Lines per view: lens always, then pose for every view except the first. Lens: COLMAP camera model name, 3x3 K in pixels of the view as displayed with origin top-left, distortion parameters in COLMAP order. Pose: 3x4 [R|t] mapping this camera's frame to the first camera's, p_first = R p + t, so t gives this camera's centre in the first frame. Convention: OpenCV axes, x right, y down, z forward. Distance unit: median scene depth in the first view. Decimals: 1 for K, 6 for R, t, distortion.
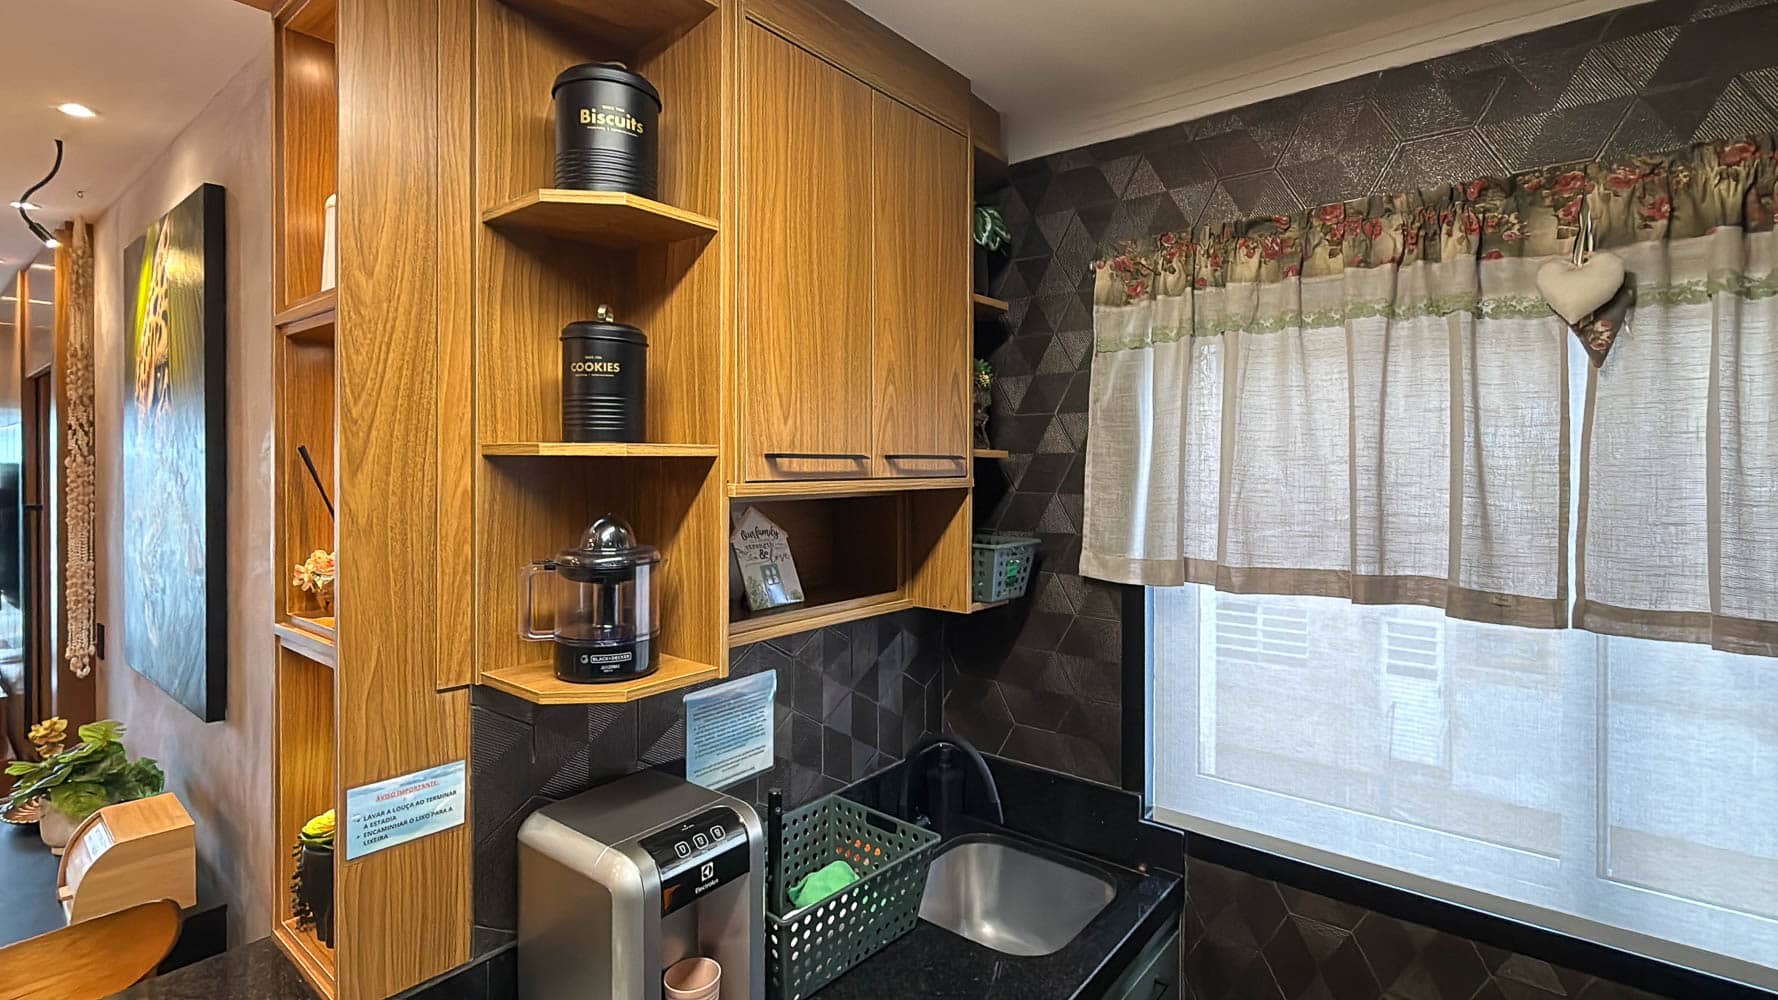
lens RADIAL K [[821.8, 0, 899.8], [0, 821.8, 462.3], [0, 0, 1]] dist [0.002882, -0.001069]
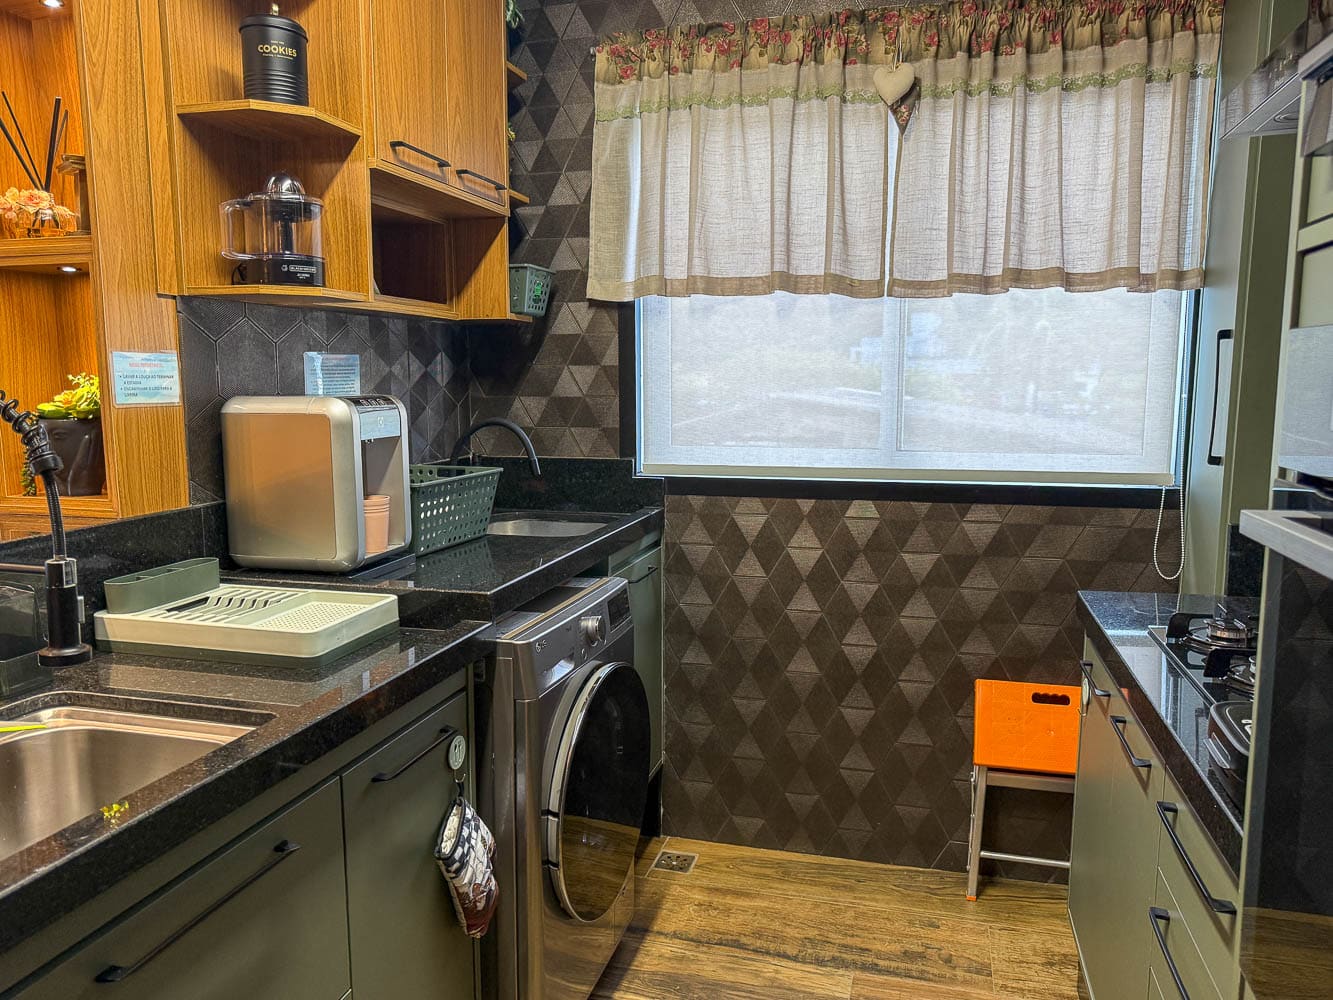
lens RADIAL K [[971.9, 0, 672.6], [0, 971.9, 500.1], [0, 0, 1]] dist [-0.020138, 0.015737]
pose [[0.918419, -0.052197, 0.392150, -0.328275], [0.003463, 0.992281, 0.123965, 0.316224], [-0.395593, -0.112494, 0.911510, -0.582868]]
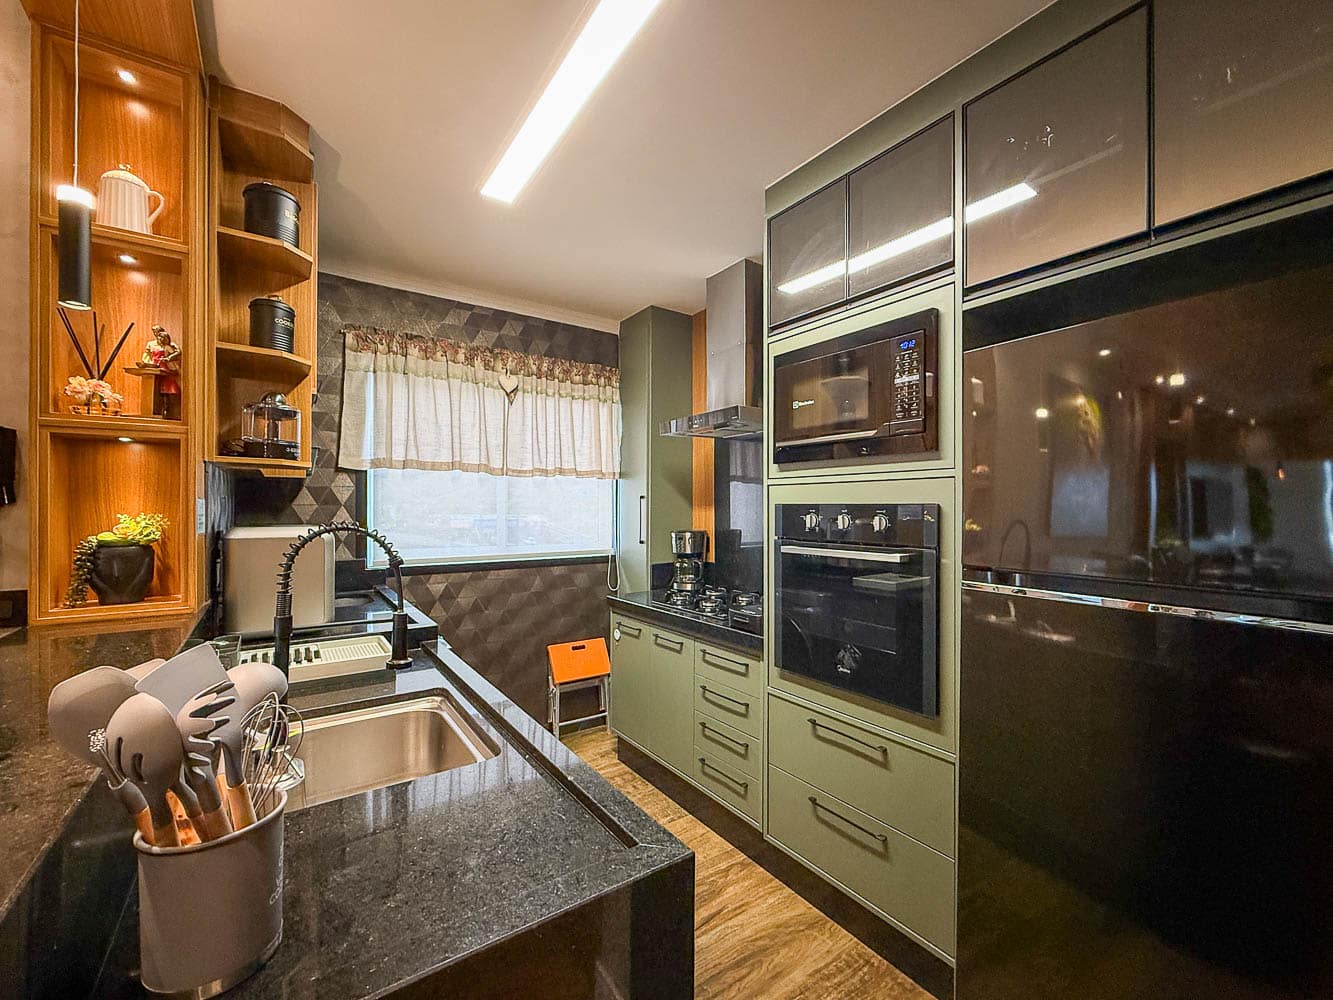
lens RADIAL K [[535.9, 0, 662.6], [0, 535.9, 503.9], [0, 0, 1]] dist [-0.004216, -0.001277]
pose [[0.298431, 0.006888, 0.954406, -1.083816], [0.000344, 0.999973, -0.007325, 0.297705], [-0.954431, 0.002514, 0.298421, -0.331624]]
